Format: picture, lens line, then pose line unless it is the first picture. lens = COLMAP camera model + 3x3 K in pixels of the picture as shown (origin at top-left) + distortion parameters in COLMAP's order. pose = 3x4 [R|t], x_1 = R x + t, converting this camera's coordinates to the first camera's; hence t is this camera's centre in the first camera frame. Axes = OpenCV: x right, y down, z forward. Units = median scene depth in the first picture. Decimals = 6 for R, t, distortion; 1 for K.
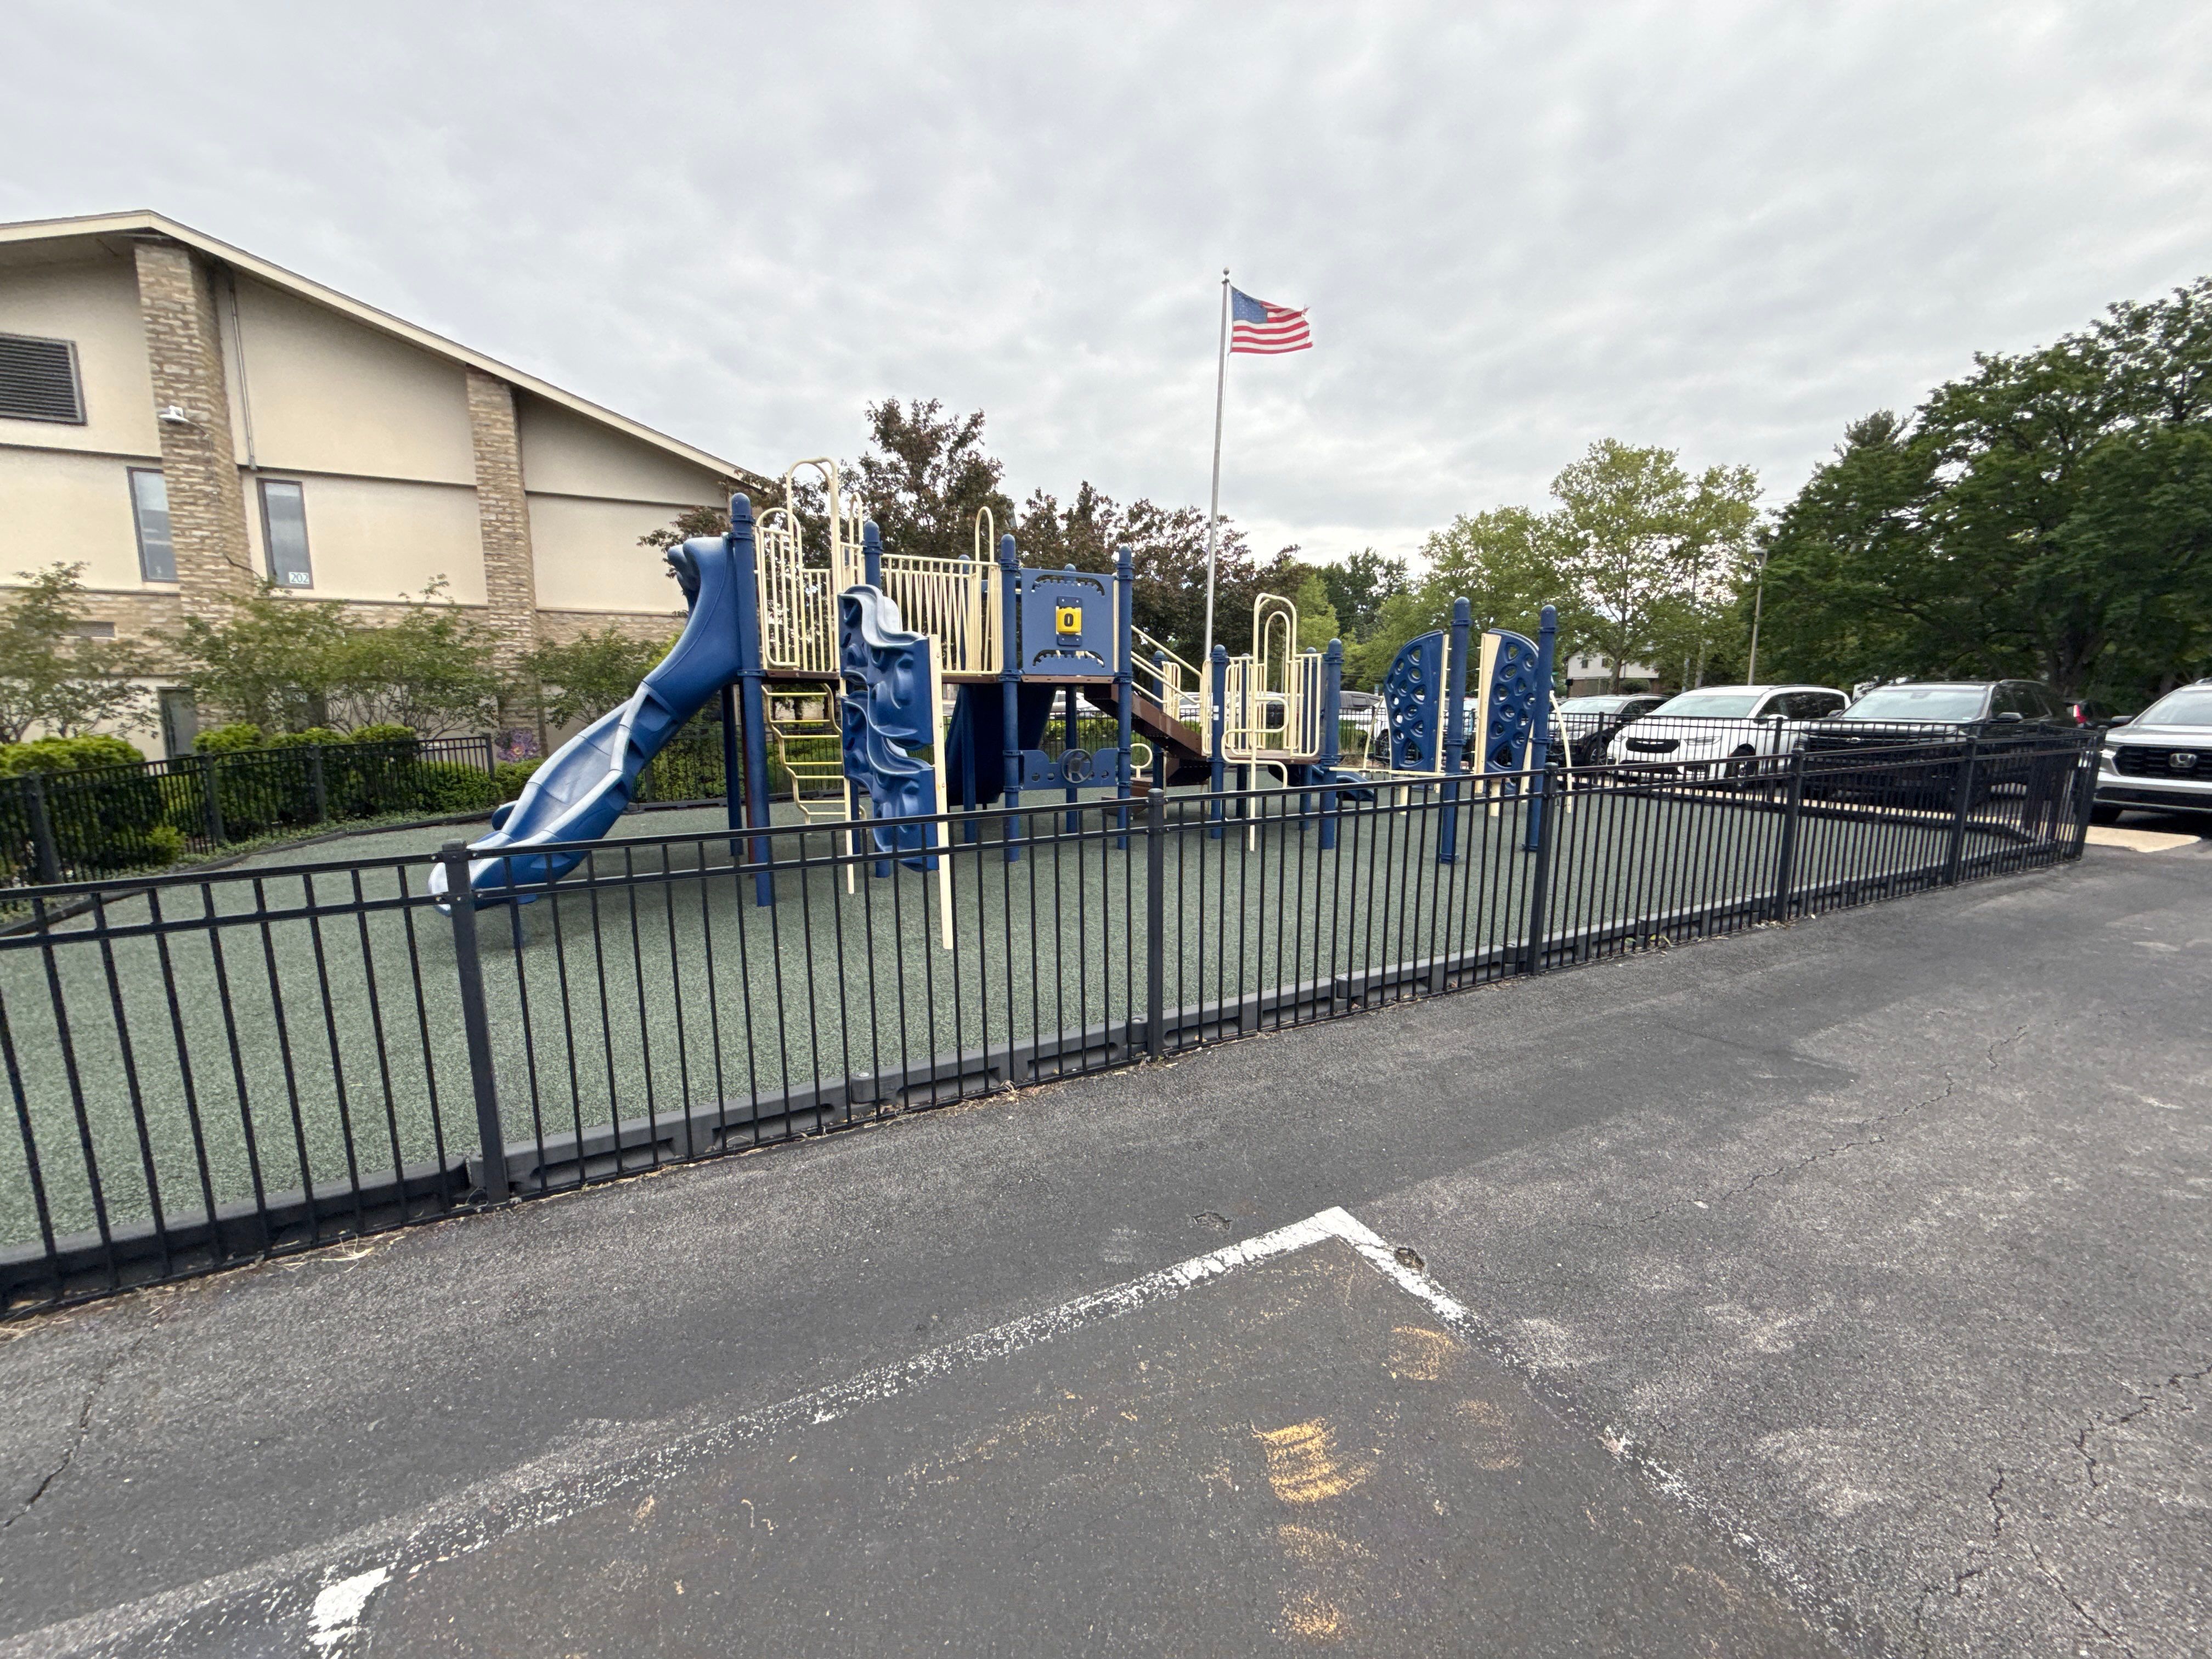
lens RADIAL K [[892.2, 0, 1106.0], [0, 892.2, 829.5], [0, 0, 1]] dist [-0.002858, -0.000005]
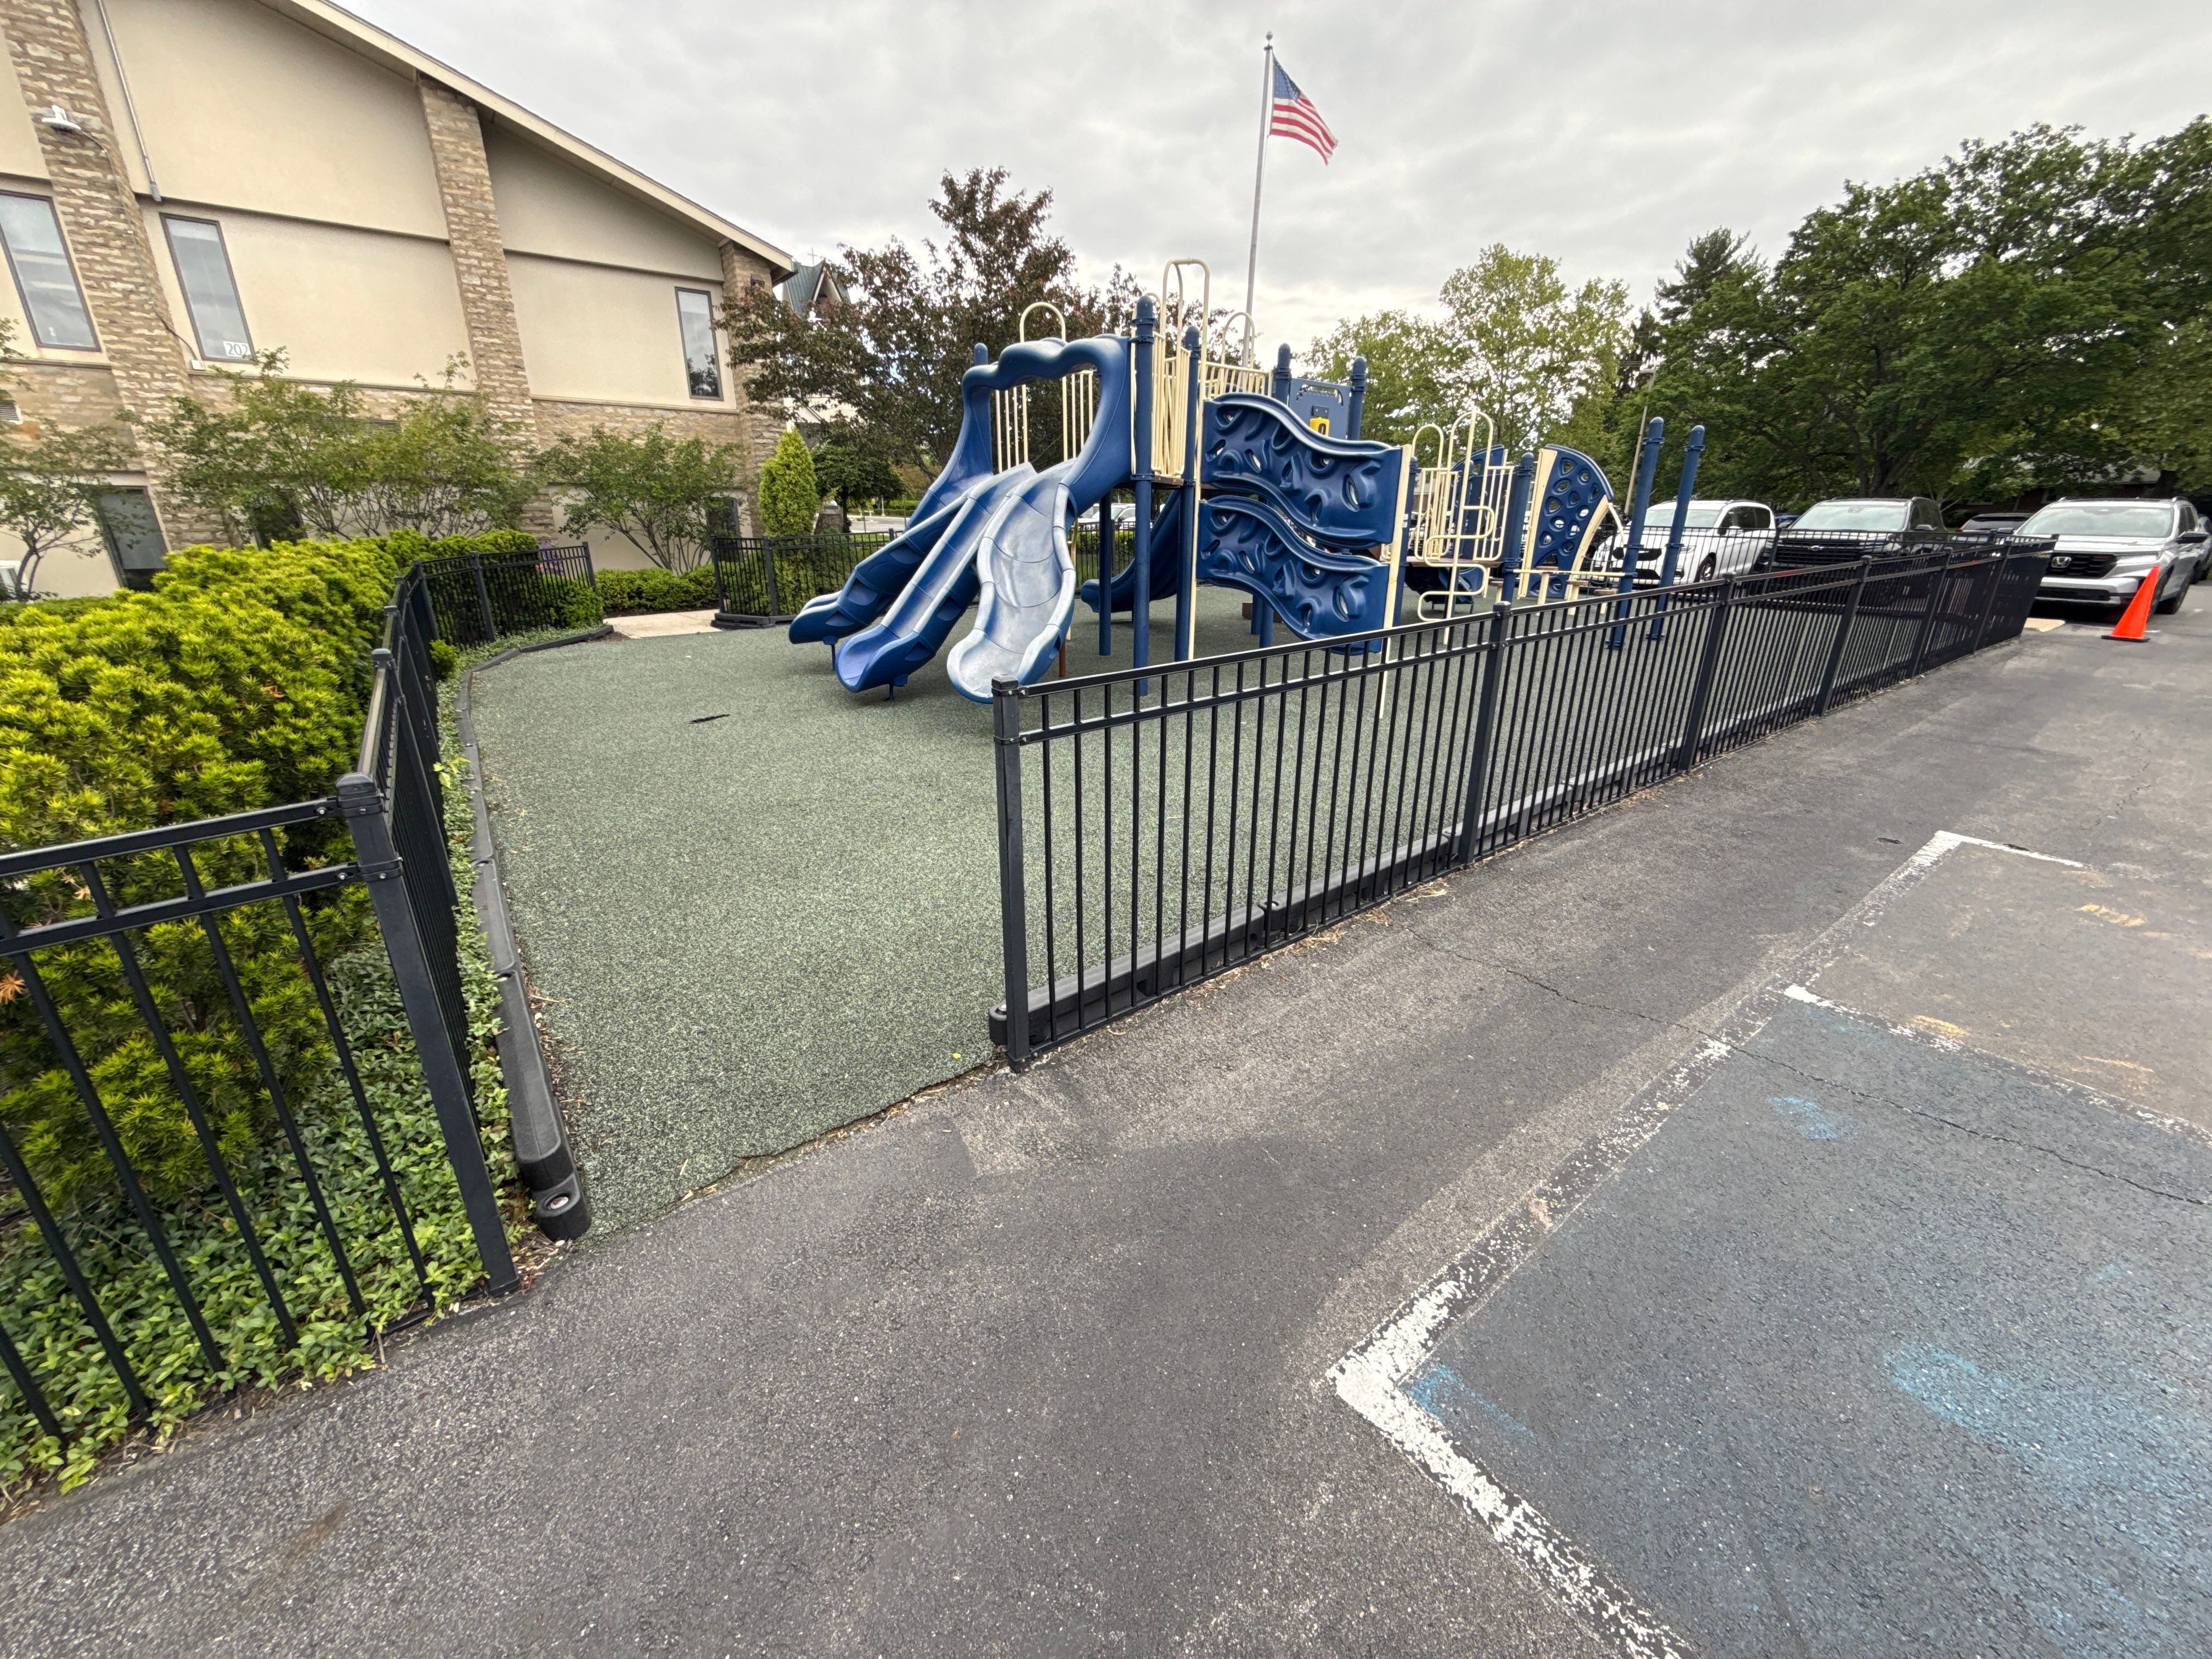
lens RADIAL K [[900.2, 0, 1106.0], [0, 900.2, 829.5], [0, 0, 1]] dist [0.000374, -0.000350]
pose [[0.980460, -0.059889, 0.187383, -0.315235], [0.022793, 0.980701, 0.194178, 0.014086], [-0.195396, -0.186113, 0.962903, -0.057602]]
